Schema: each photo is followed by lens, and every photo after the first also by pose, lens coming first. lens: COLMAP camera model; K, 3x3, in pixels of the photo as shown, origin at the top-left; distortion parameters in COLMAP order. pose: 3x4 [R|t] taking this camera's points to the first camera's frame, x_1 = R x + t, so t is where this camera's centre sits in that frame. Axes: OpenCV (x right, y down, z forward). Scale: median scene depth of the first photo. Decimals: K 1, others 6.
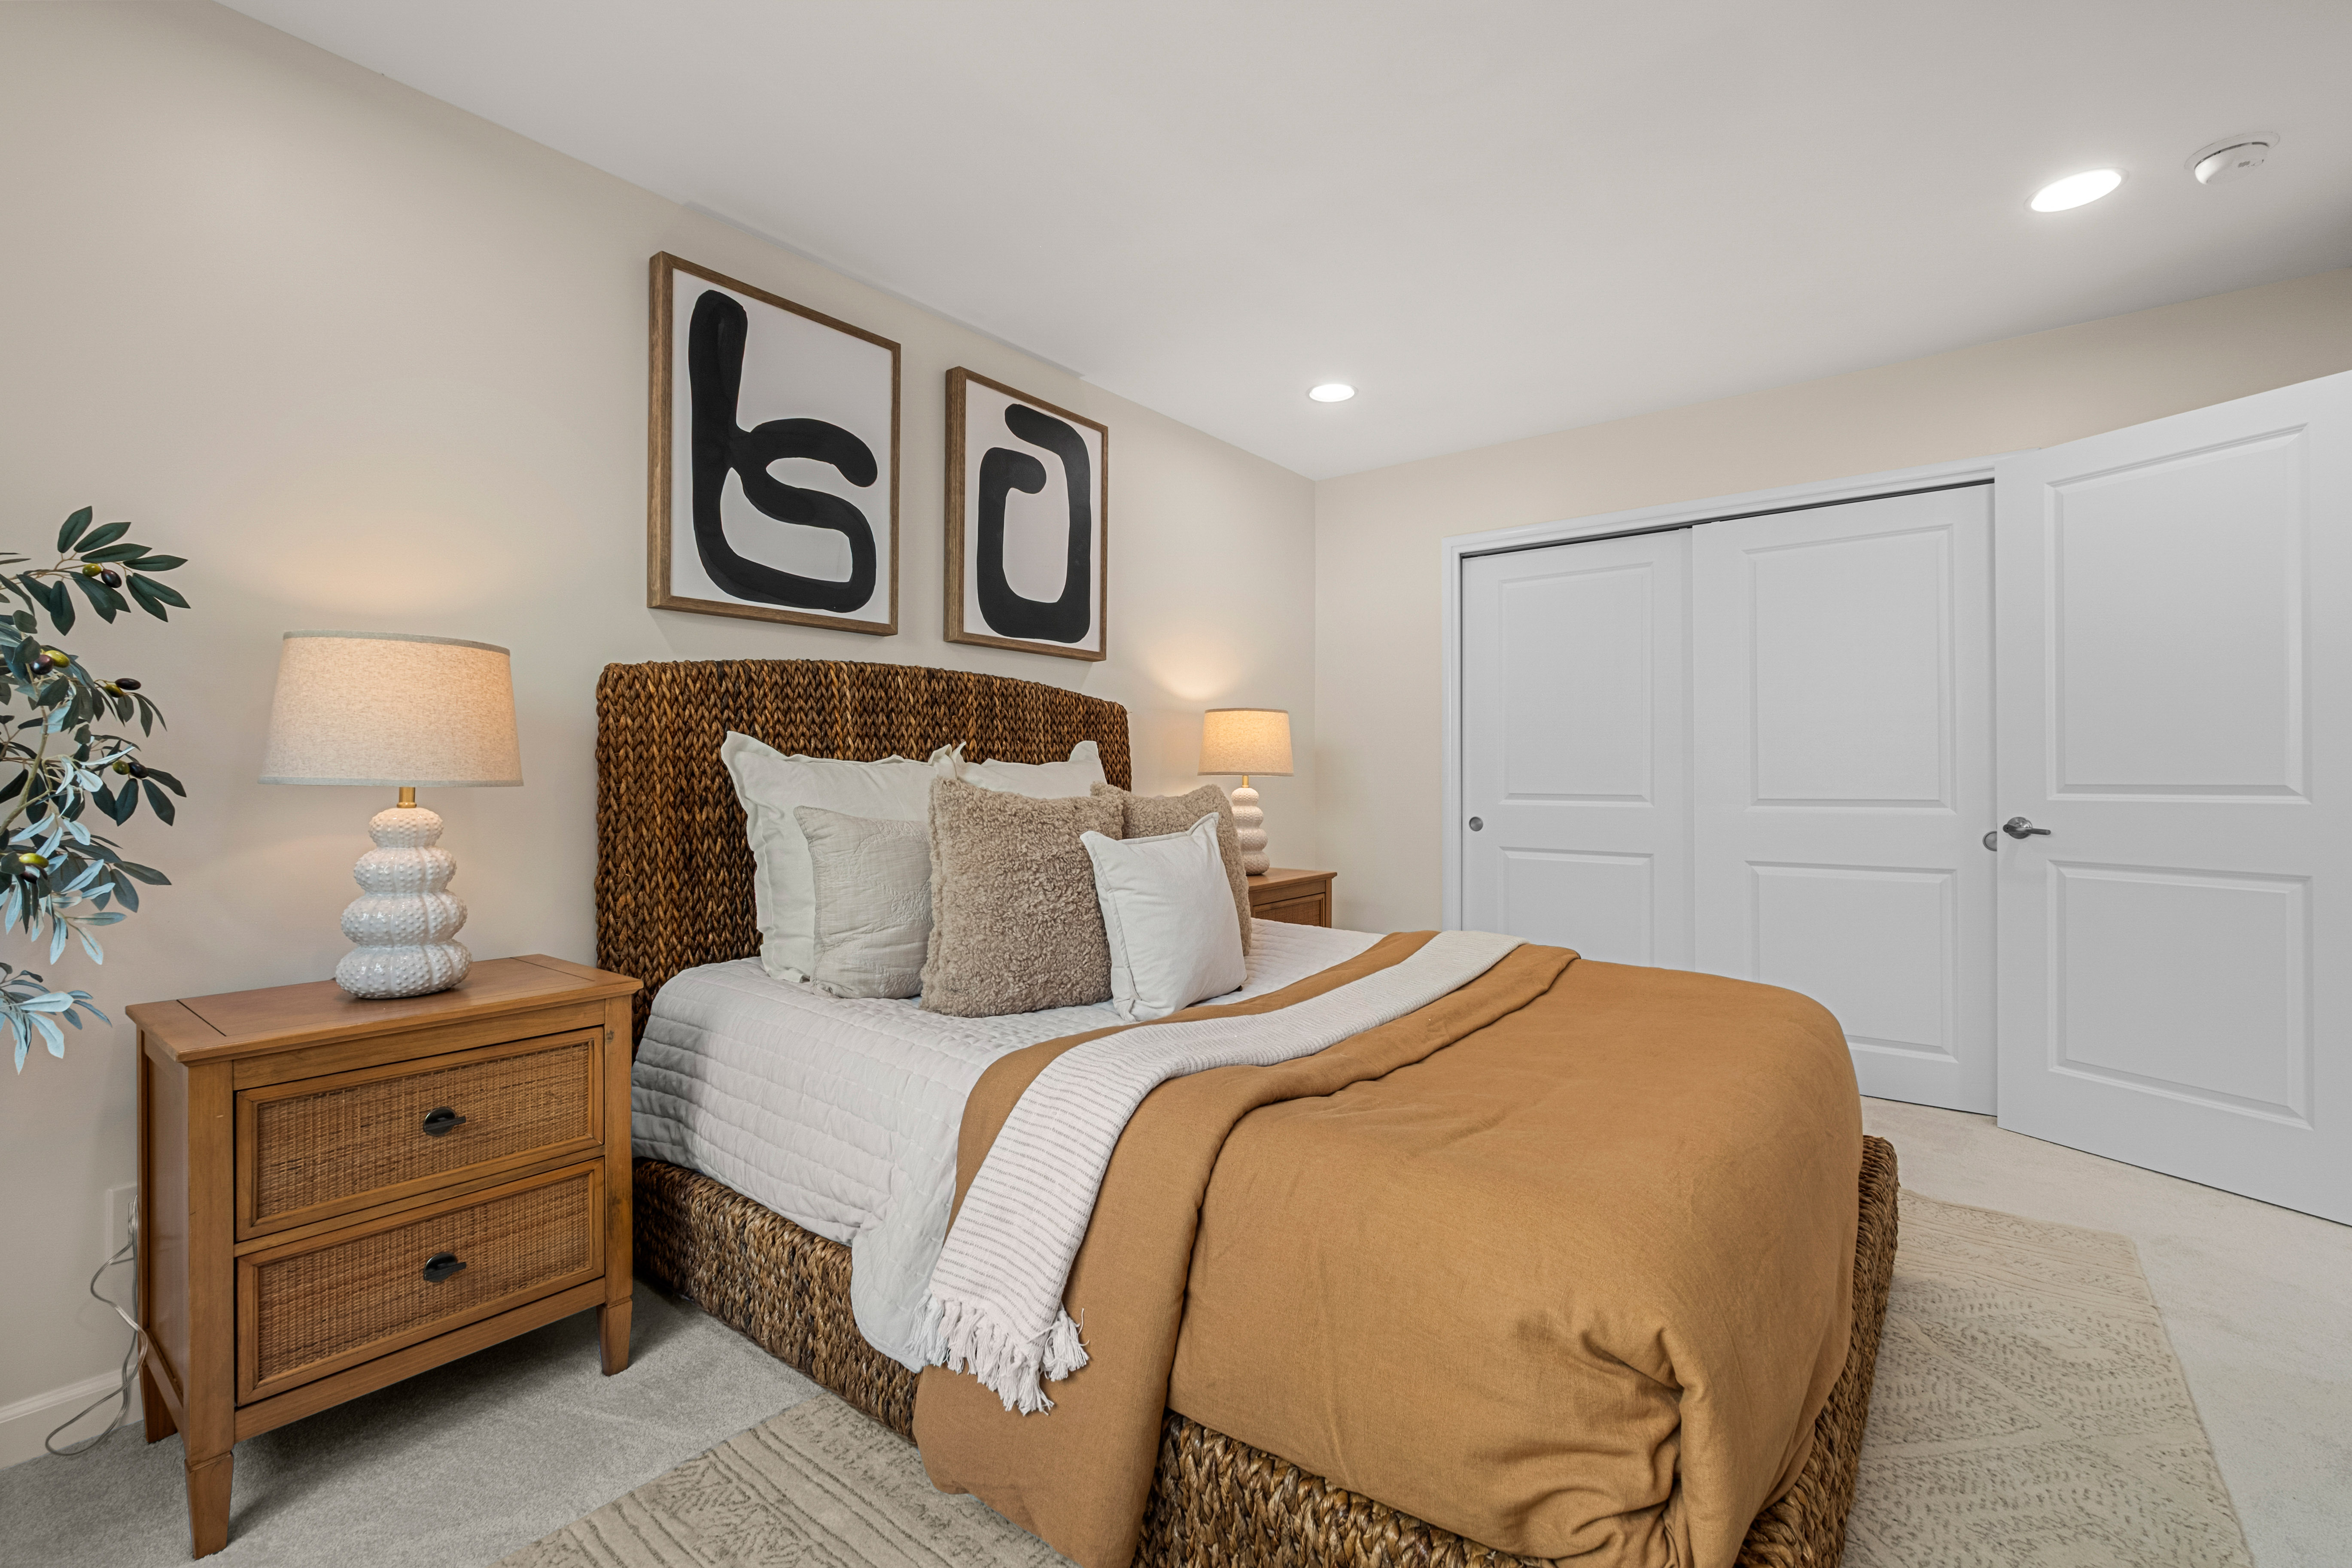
lens RADIAL K [[1009.4, 0, 1177.4], [0, 1009.4, 775.0], [0, 0, 1]] dist [-0.007200, 0.001048]
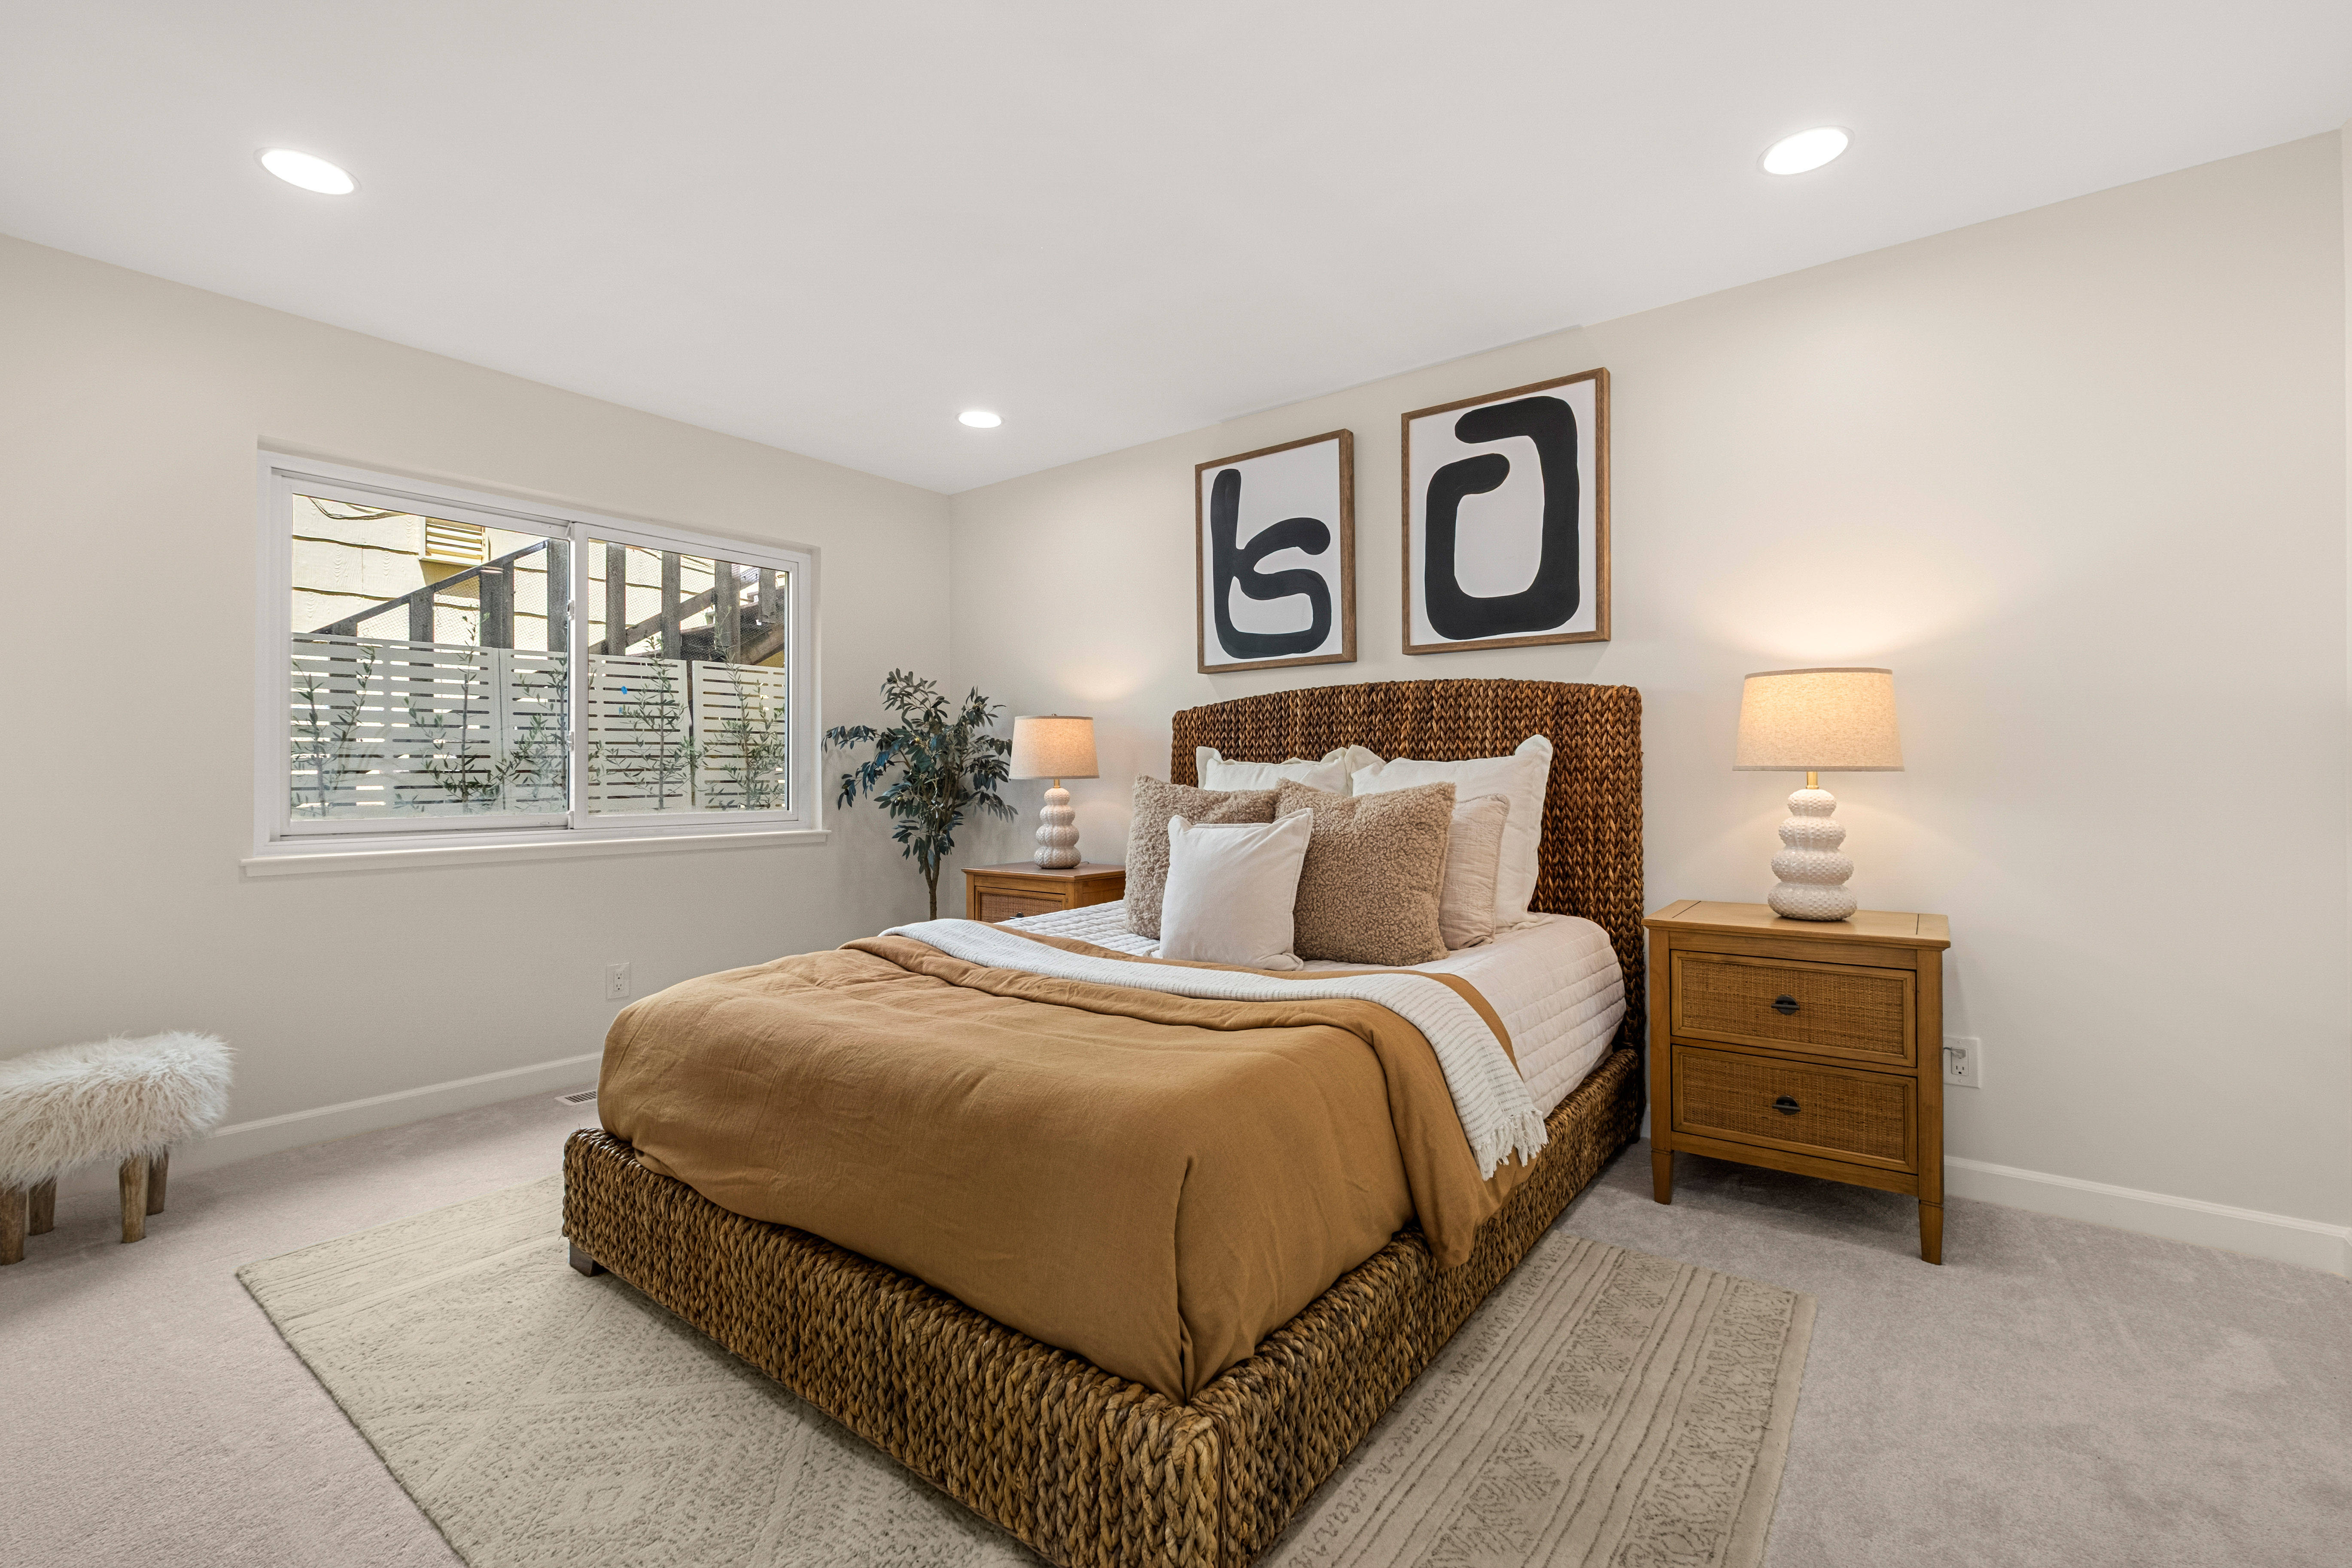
lens RADIAL K [[1009.4, 0, 1177.5], [0, 1009.4, 778.2], [0, 0, 1]] dist [-0.007200, 0.001048]
pose [[0.016701, -0.000423, -0.999860, 1.005359], [0.000155, 1.000000, -0.000420, 0.007851], [0.999861, -0.000148, 0.016701, 0.794953]]
